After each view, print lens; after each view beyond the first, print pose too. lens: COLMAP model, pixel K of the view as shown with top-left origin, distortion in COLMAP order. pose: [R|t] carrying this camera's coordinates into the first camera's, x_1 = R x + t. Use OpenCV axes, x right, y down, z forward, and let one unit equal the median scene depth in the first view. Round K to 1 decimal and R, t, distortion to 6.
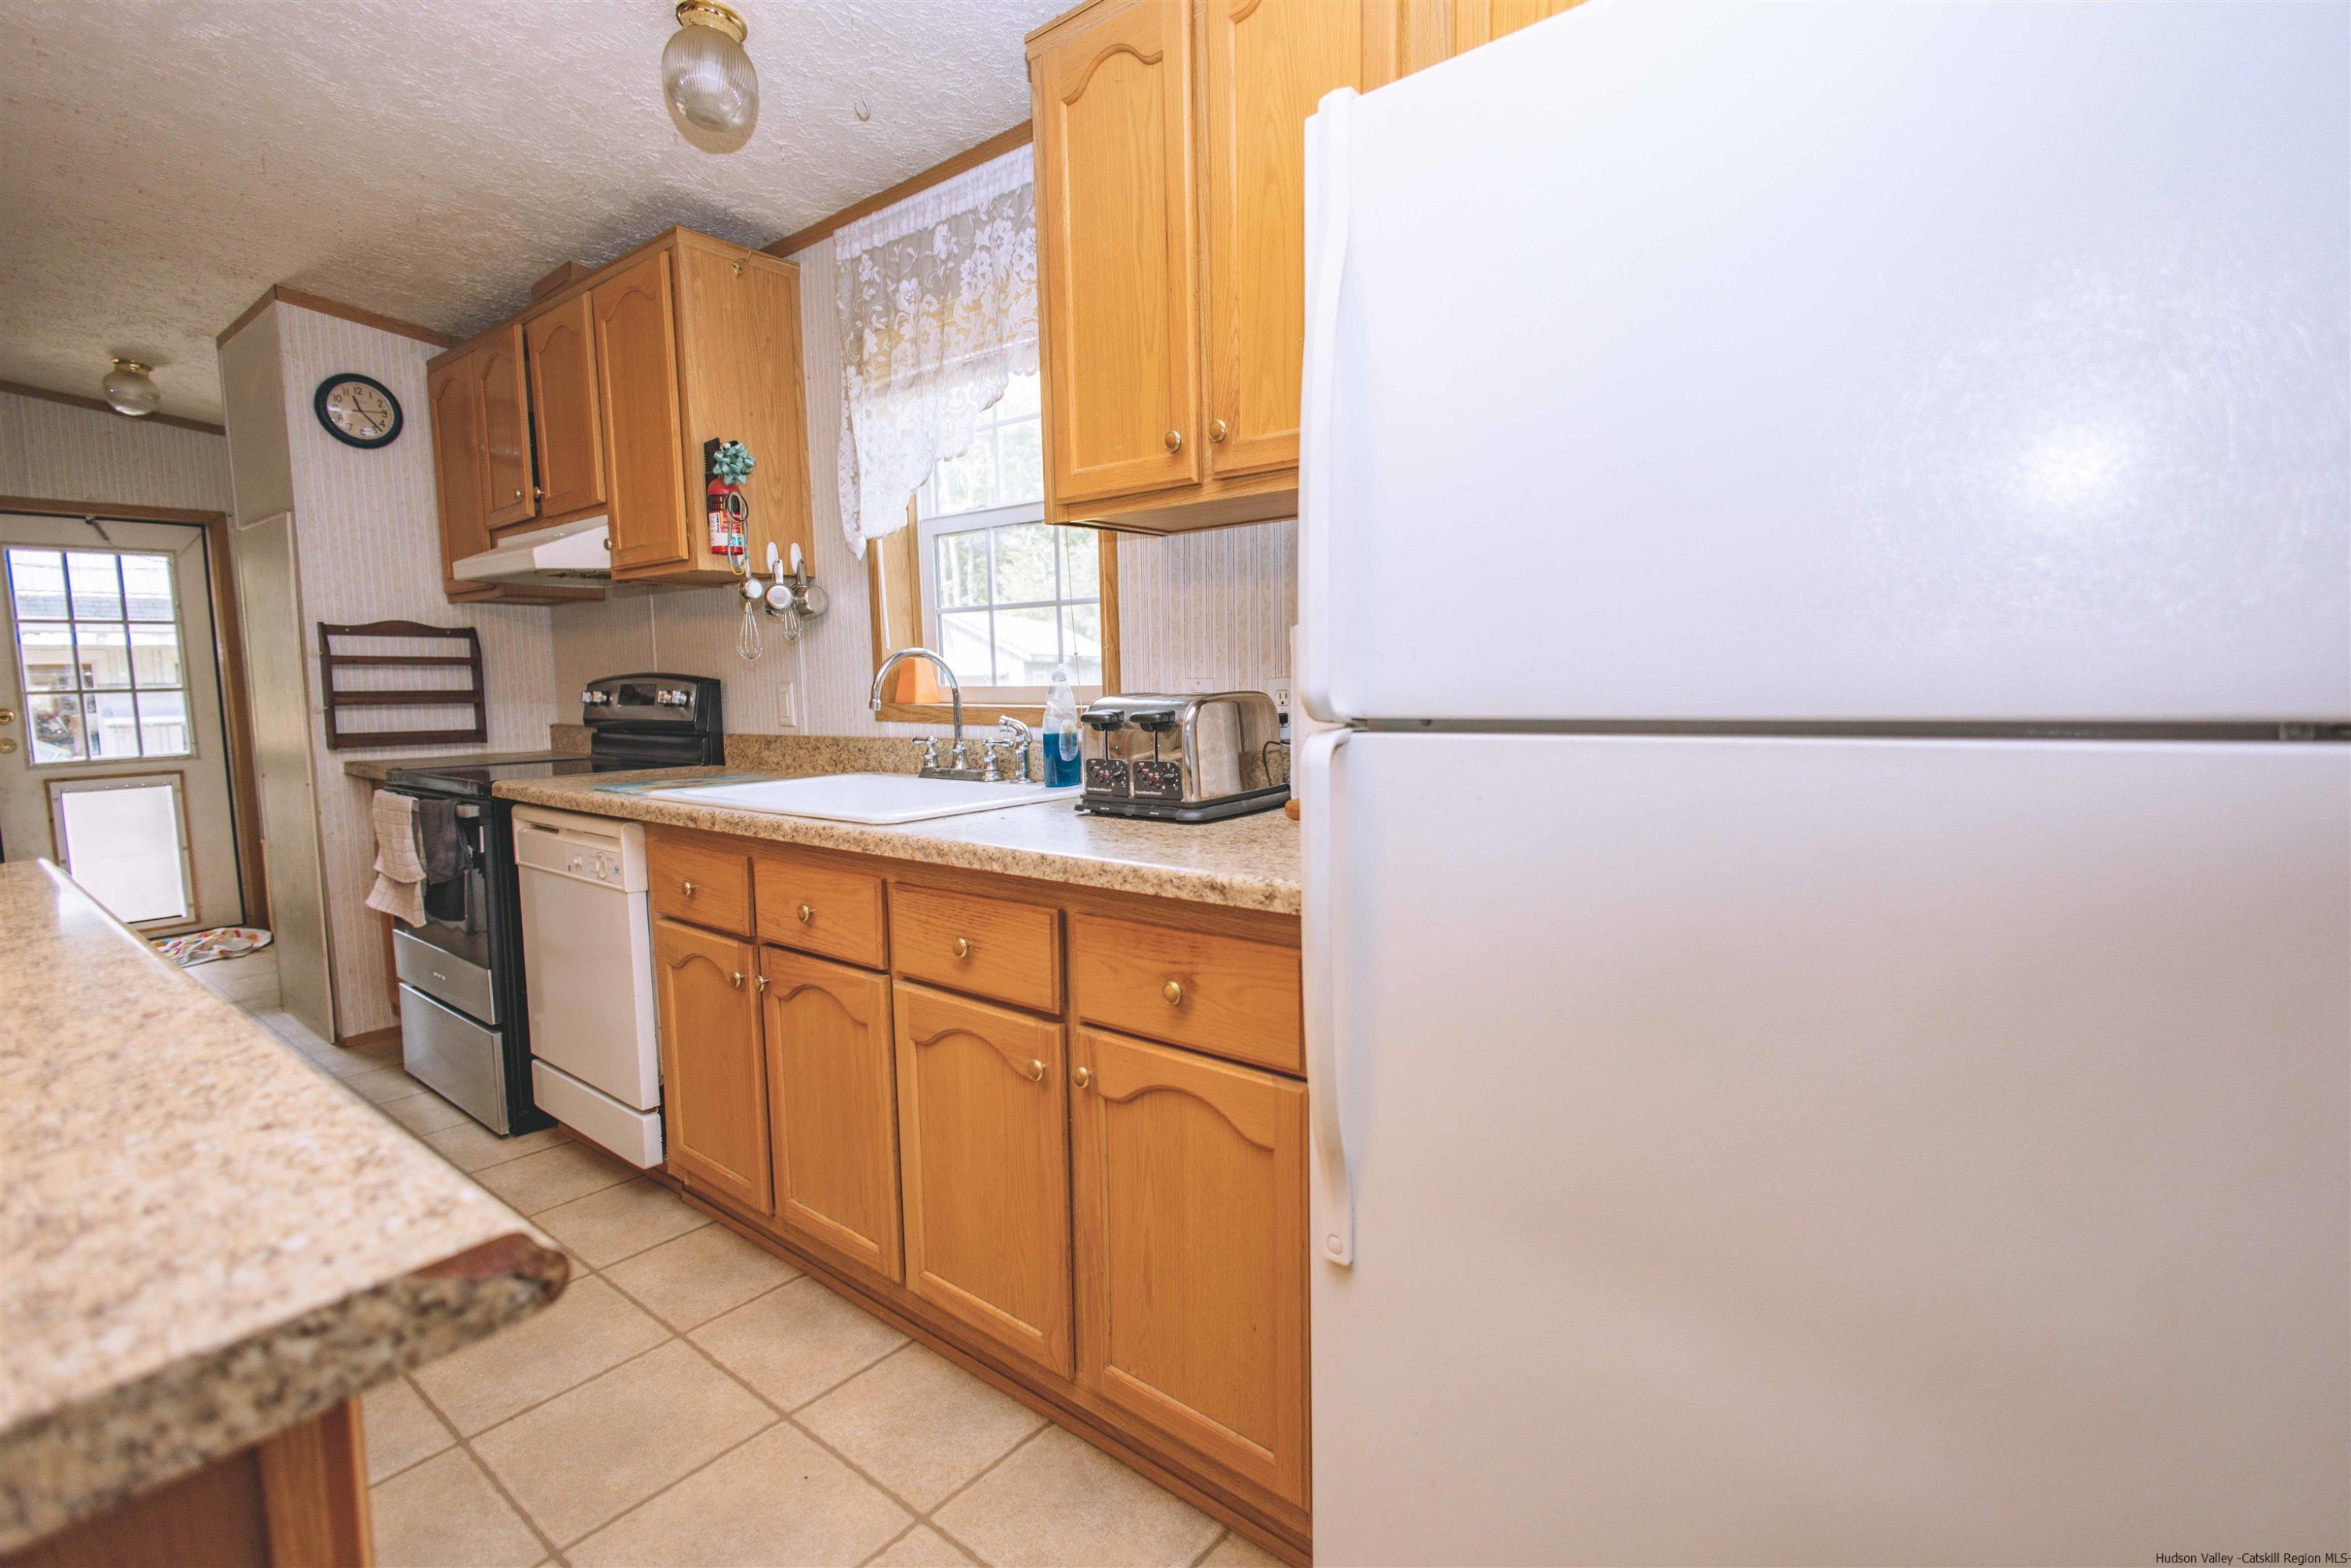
lens RADIAL K [[1086.7, 0, 1181.3], [0, 1086.7, 777.6], [0, 0, 1]] dist [0.014901, -0.003618]
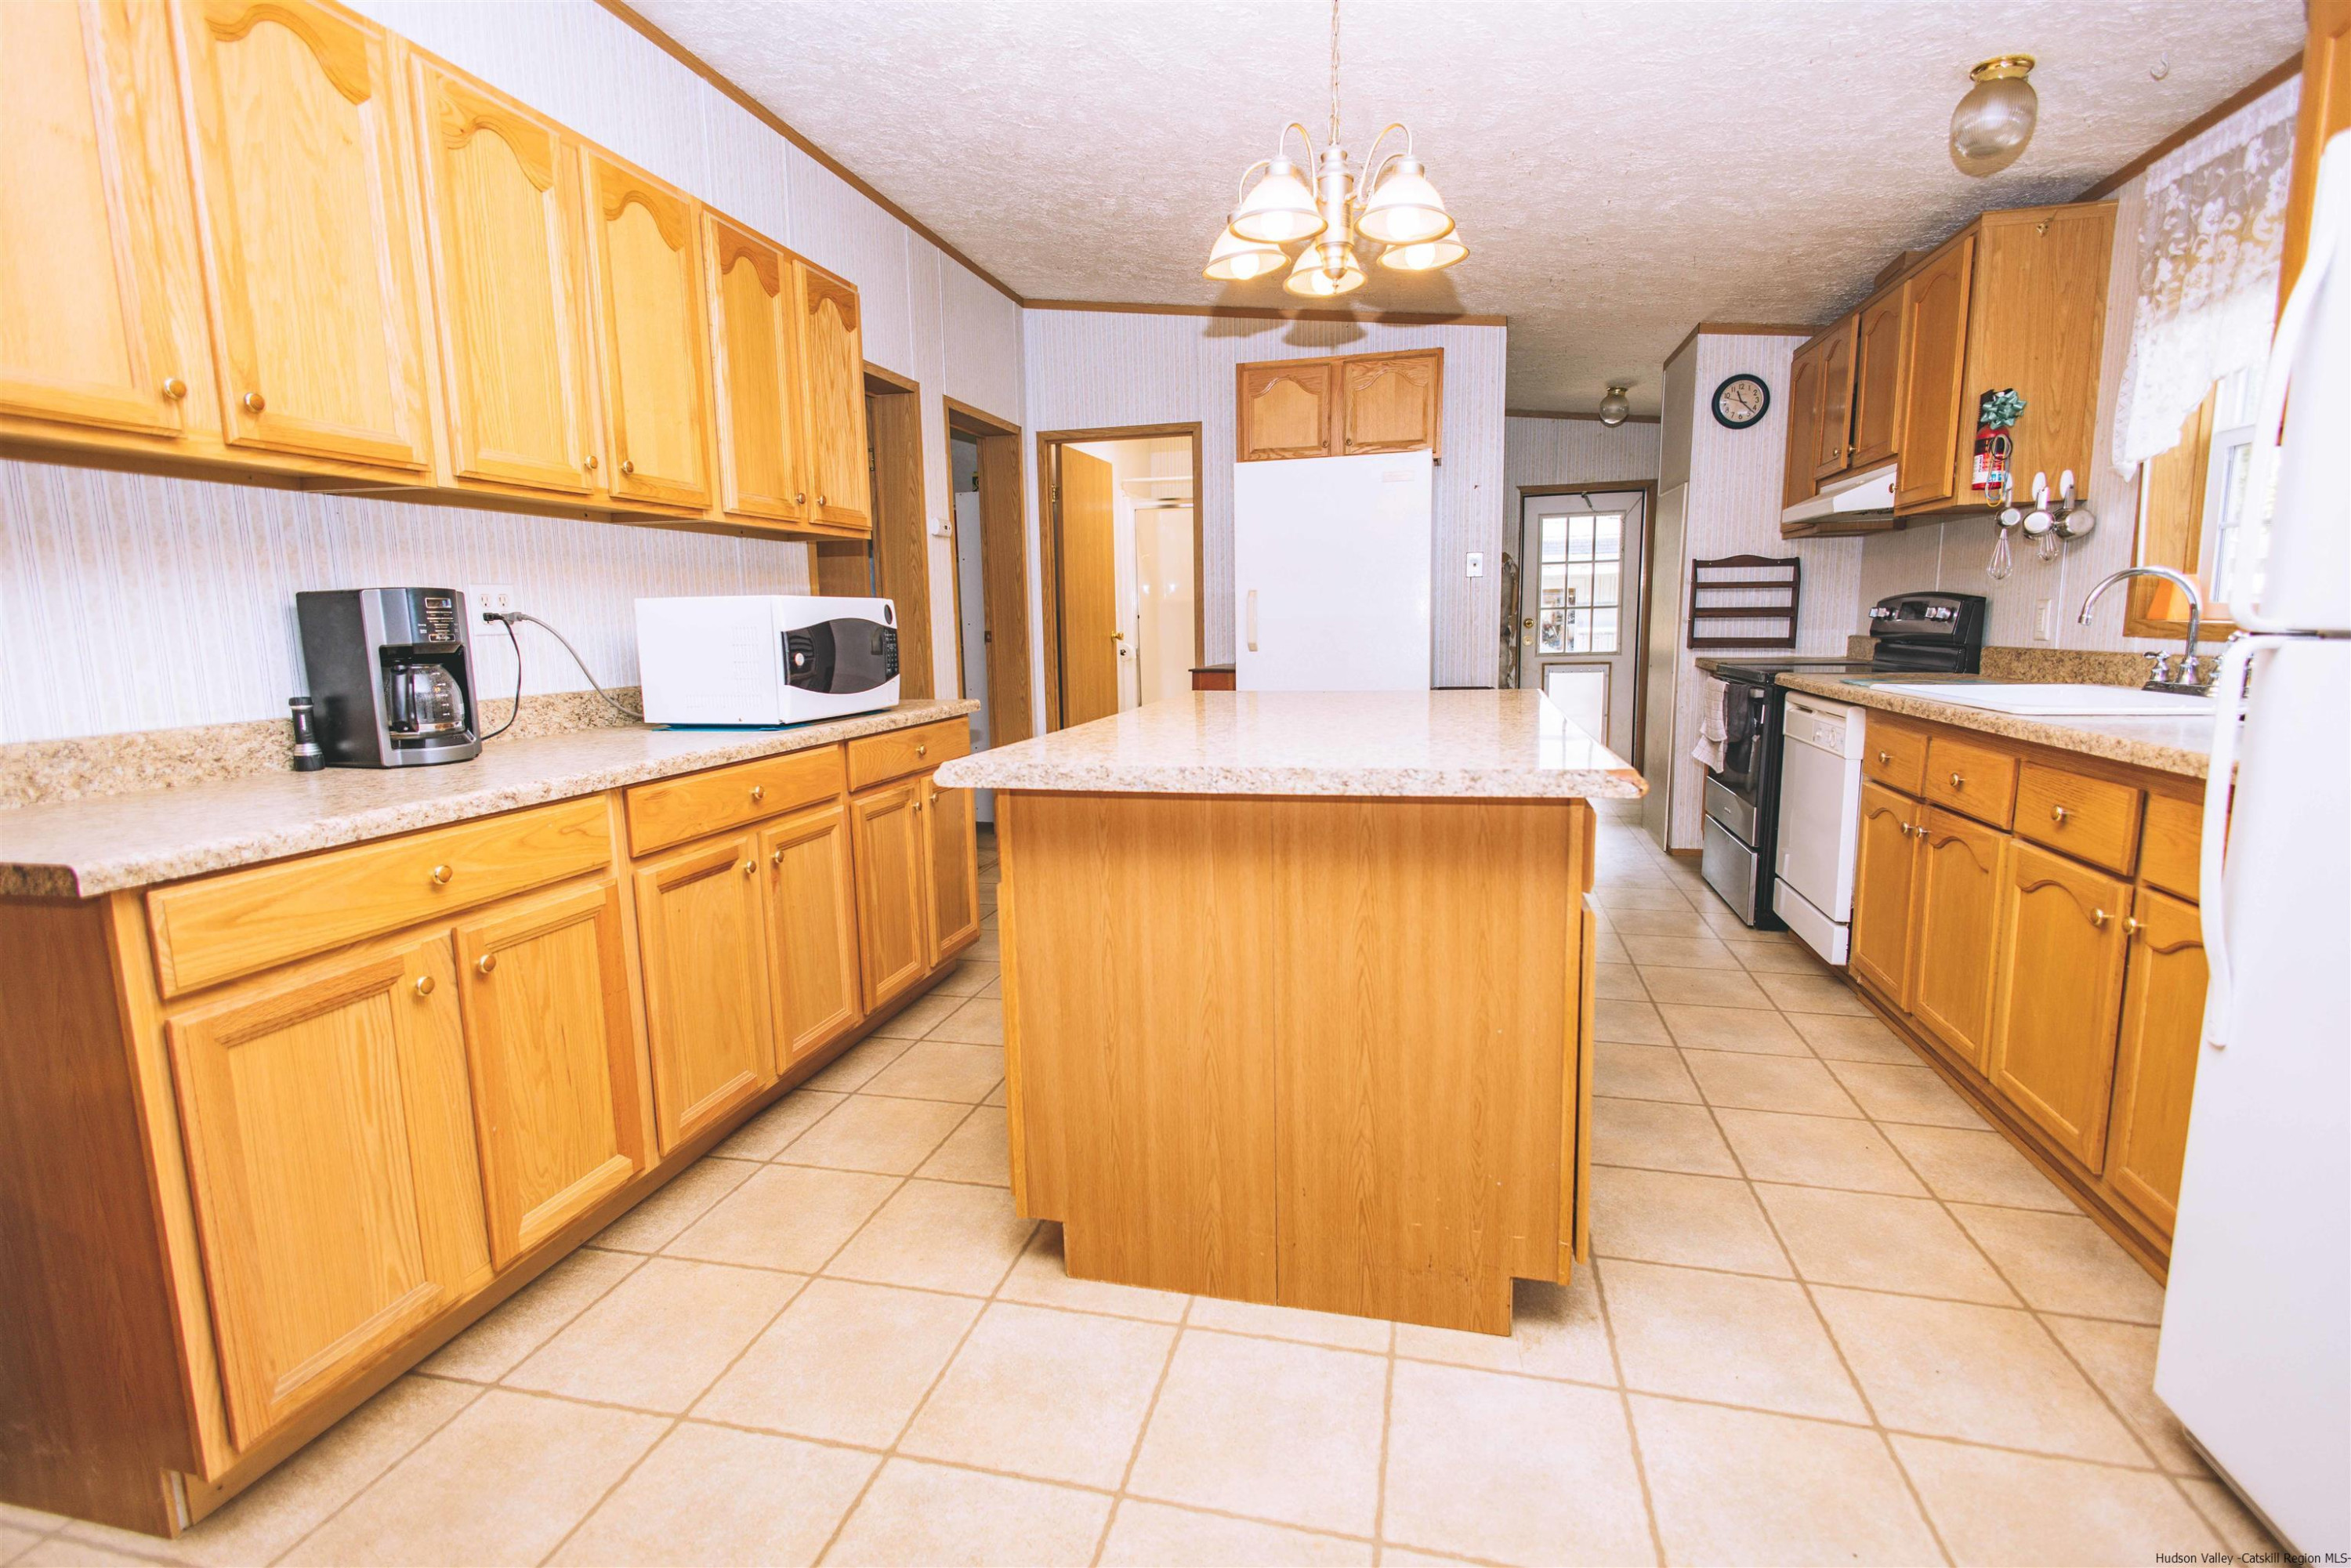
lens RADIAL K [[1086.7, 0, 1181.8], [0, 1086.7, 774.6], [0, 0, 1]] dist [0.014901, -0.003618]
pose [[0.433930, 0.140229, -0.889967, 0.288607], [-0.075653, 0.989996, 0.119103, 0.023033], [0.897765, 0.015646, 0.440198, -0.279854]]
